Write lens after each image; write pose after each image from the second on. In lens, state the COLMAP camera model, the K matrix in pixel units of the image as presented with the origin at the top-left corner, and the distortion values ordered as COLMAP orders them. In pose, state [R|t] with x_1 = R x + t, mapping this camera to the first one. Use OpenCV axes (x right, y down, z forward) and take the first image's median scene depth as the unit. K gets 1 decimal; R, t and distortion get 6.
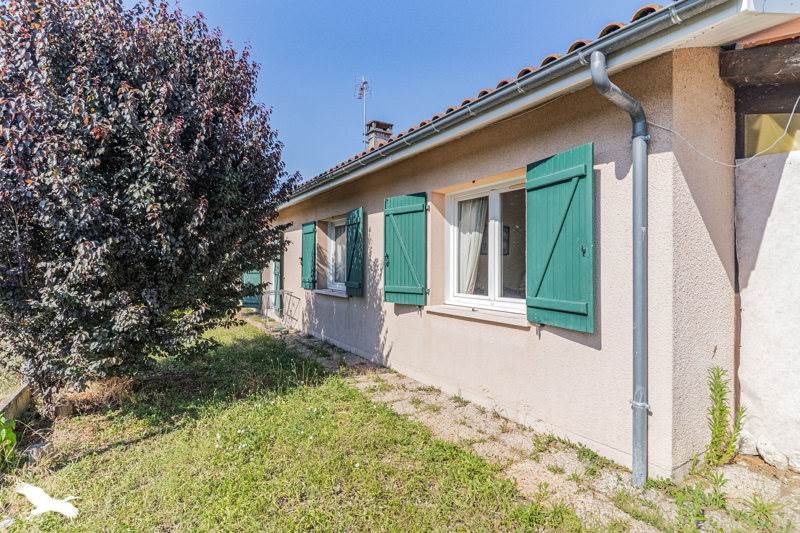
lens RADIAL K [[397.3, 0, 400.0], [0, 397.3, 266.5], [0, 0, 1]] dist [0.002070, -0.000325]
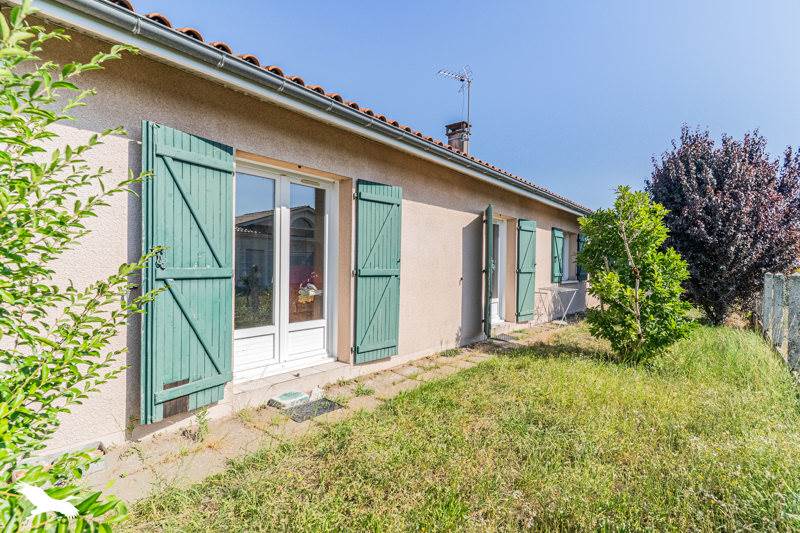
lens RADIAL K [[397.3, 0, 400.0], [0, 397.3, 266.5], [0, 0, 1]] dist [0.002070, -0.000325]
pose [[-0.305206, 0.023673, 0.951992, -0.825846], [0.015673, 0.999680, -0.019834, 0.046855], [-0.952157, 0.008867, -0.305479, 1.116243]]
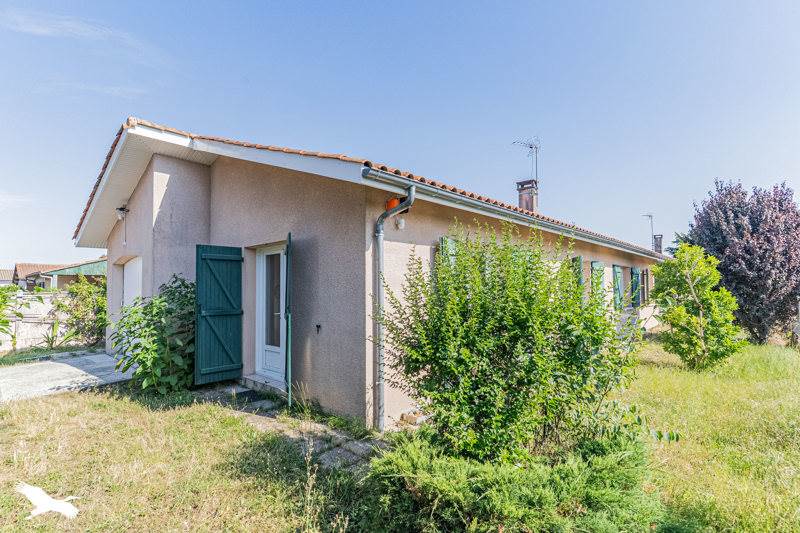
lens RADIAL K [[387.7, 0, 400.0], [0, 387.7, 266.5], [0, 0, 1]] dist [-0.002166, 0.000024]
pose [[-0.237634, 0.089170, 0.967253, -0.960290], [0.031664, 0.995959, -0.084037, 0.024972], [-0.970838, 0.010657, -0.239498, 1.321091]]
